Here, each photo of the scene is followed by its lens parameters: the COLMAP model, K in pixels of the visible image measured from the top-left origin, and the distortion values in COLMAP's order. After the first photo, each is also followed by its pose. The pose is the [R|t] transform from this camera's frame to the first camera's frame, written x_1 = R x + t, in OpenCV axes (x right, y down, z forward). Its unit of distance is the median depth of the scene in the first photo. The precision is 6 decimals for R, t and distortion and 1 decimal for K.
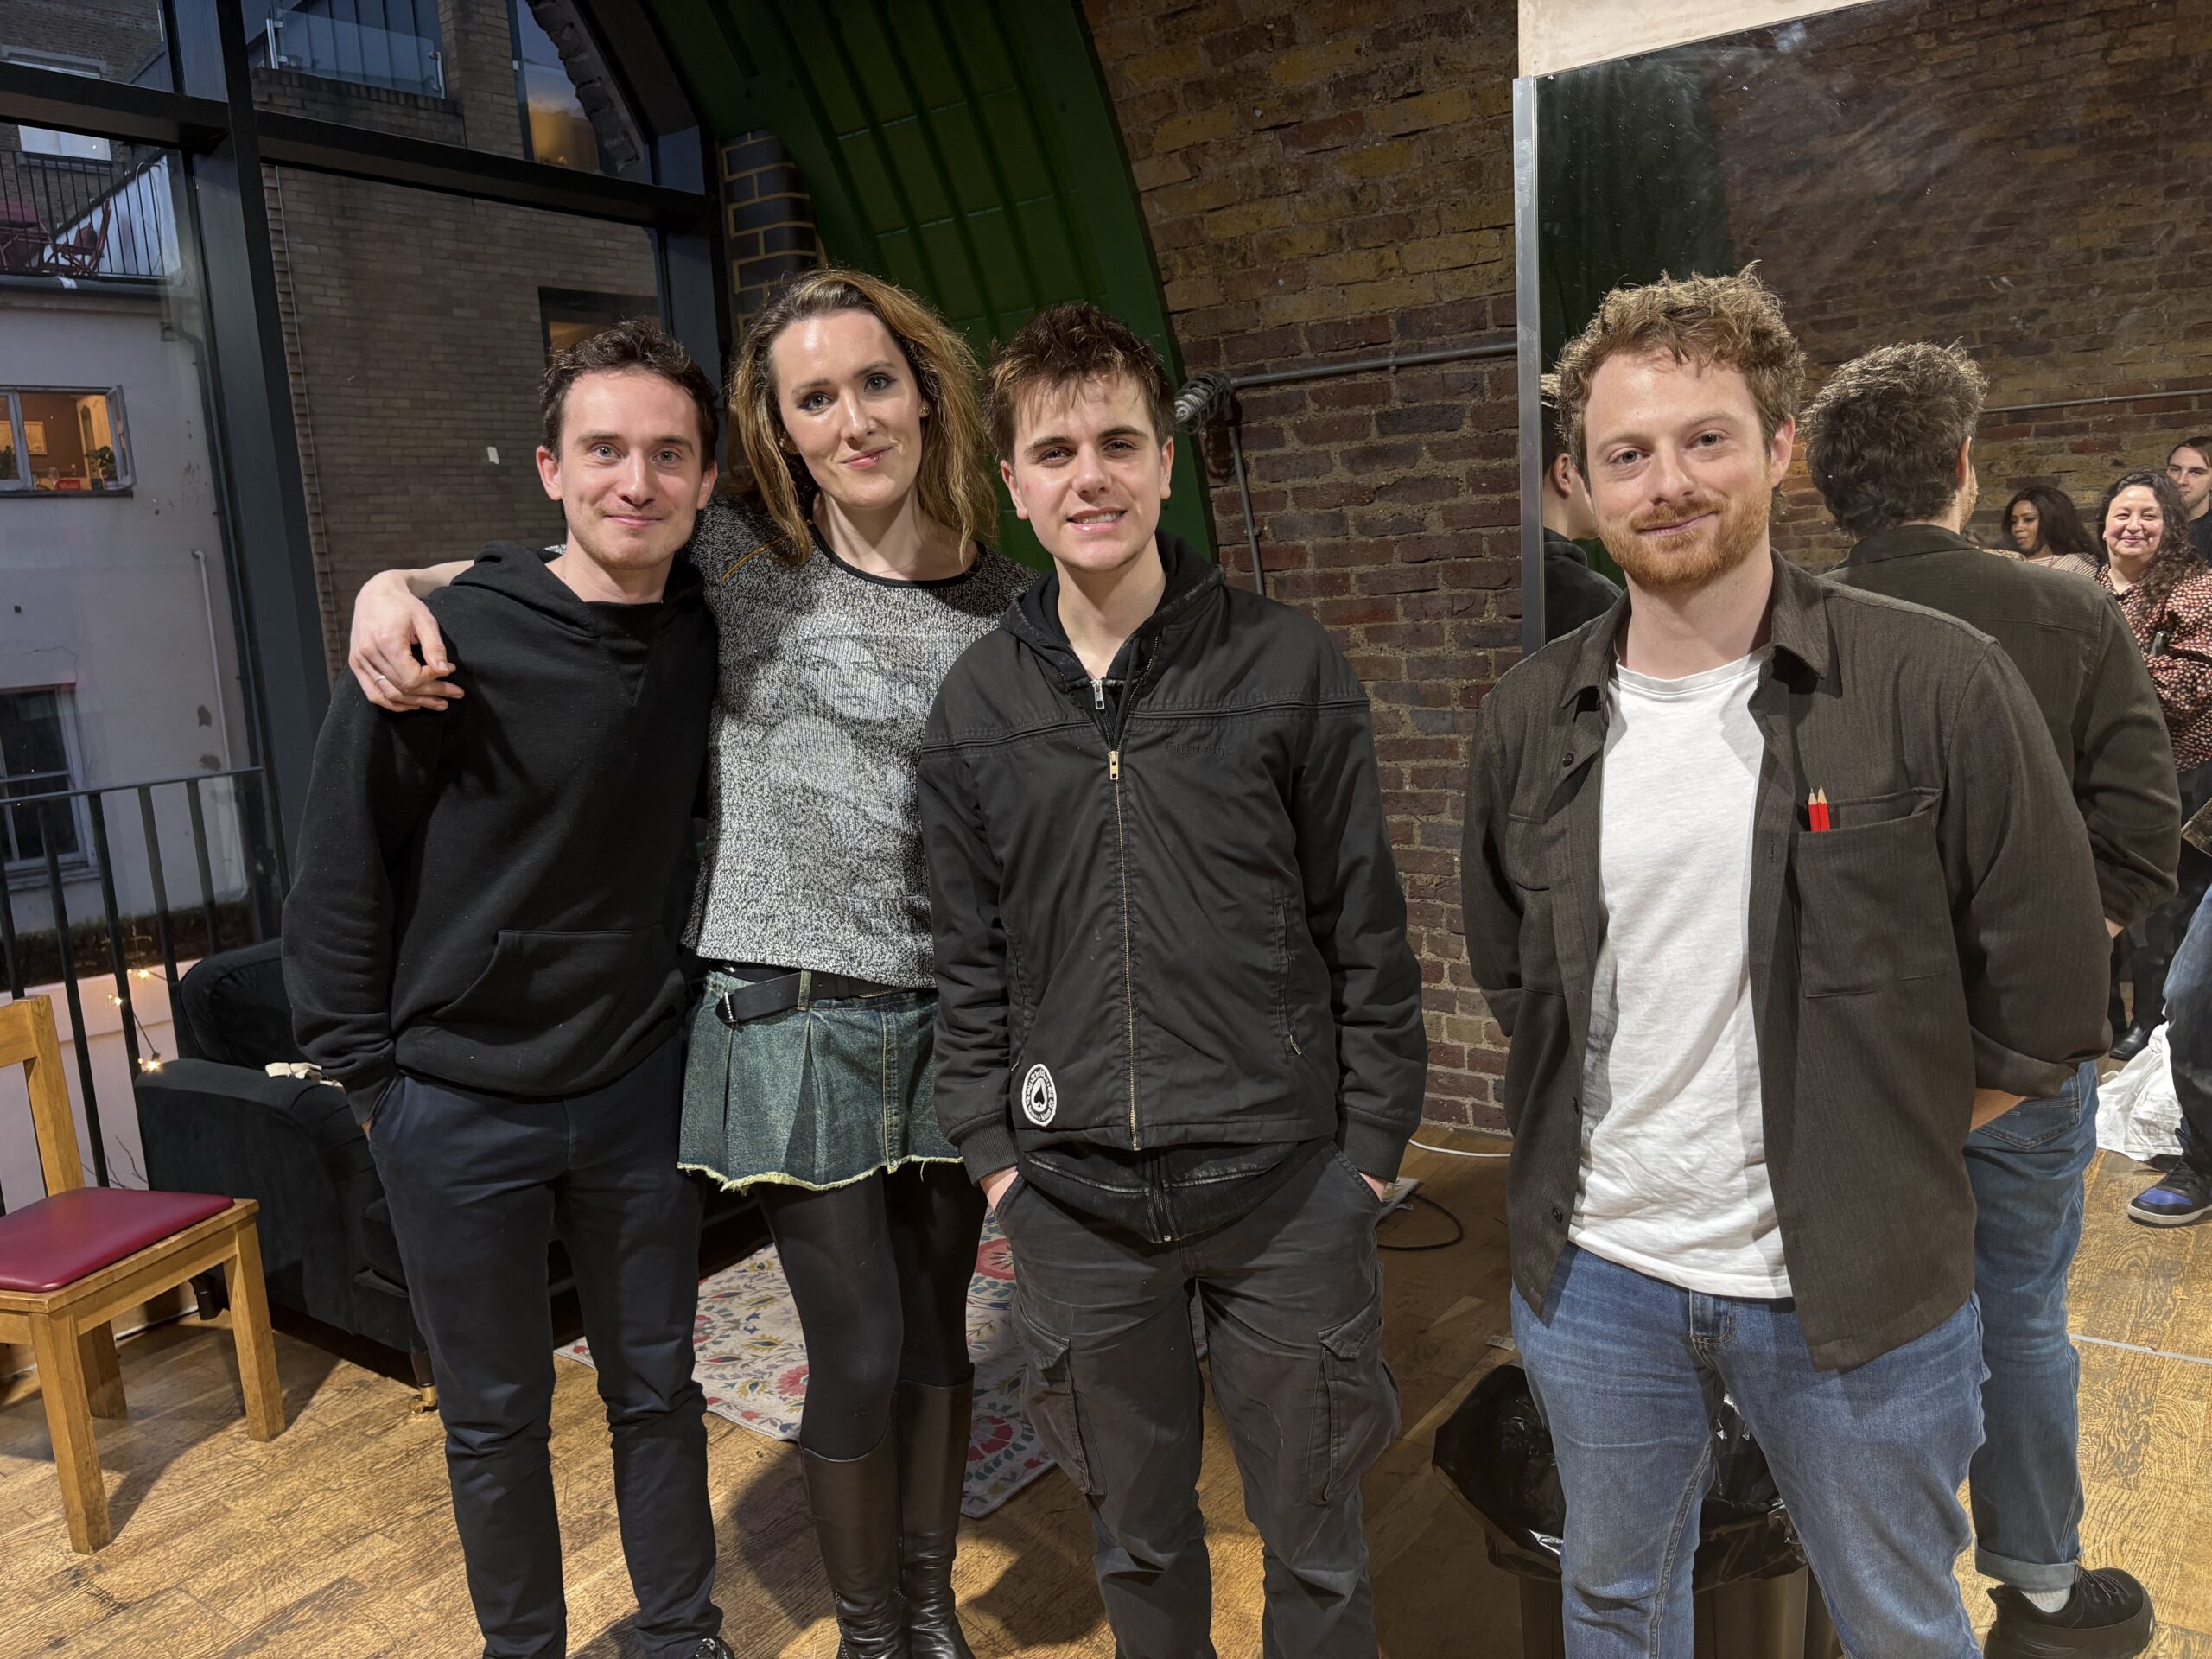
lens RADIAL K [[1683.4, 0, 1098.8], [0, 1683.4, 815.1], [0, 0, 1]] dist [0.033021, -0.033816]
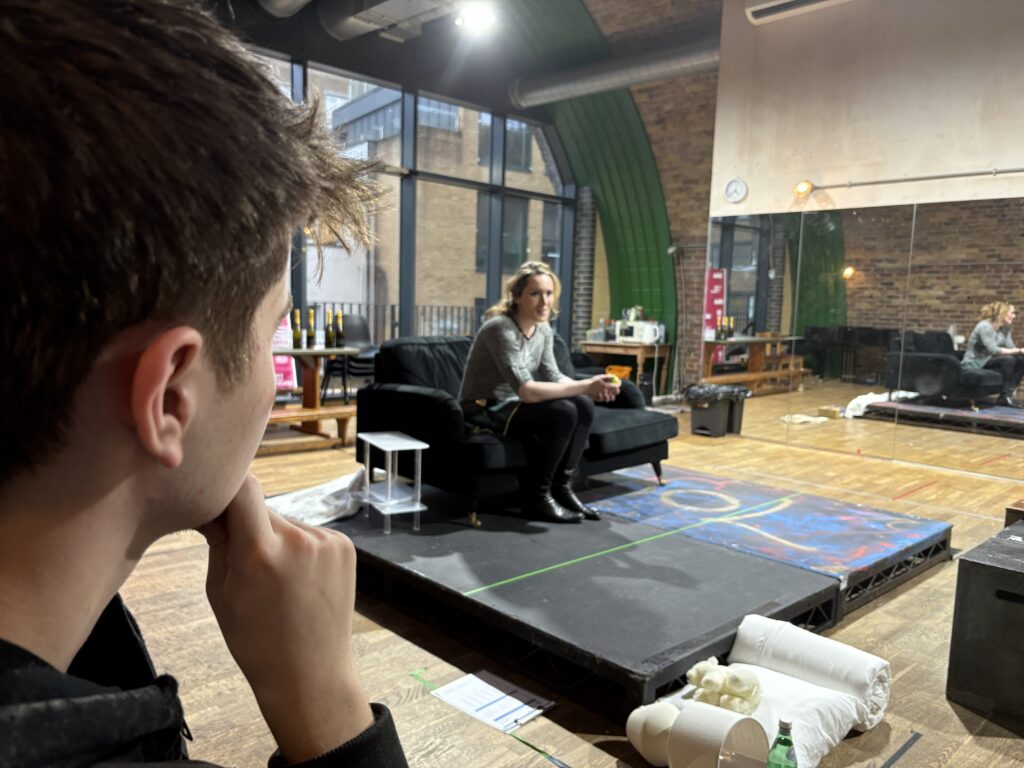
lens RADIAL K [[779.3, 0, 517.0], [0, 779.3, 388.3], [0, 0, 1]] dist [0.033021, -0.033816]
pose [[0.985020, 0.101407, -0.139473, -0.030084], [-0.106170, 0.993978, -0.027127, 0.242122], [0.135882, 0.041529, 0.989854, -1.174998]]
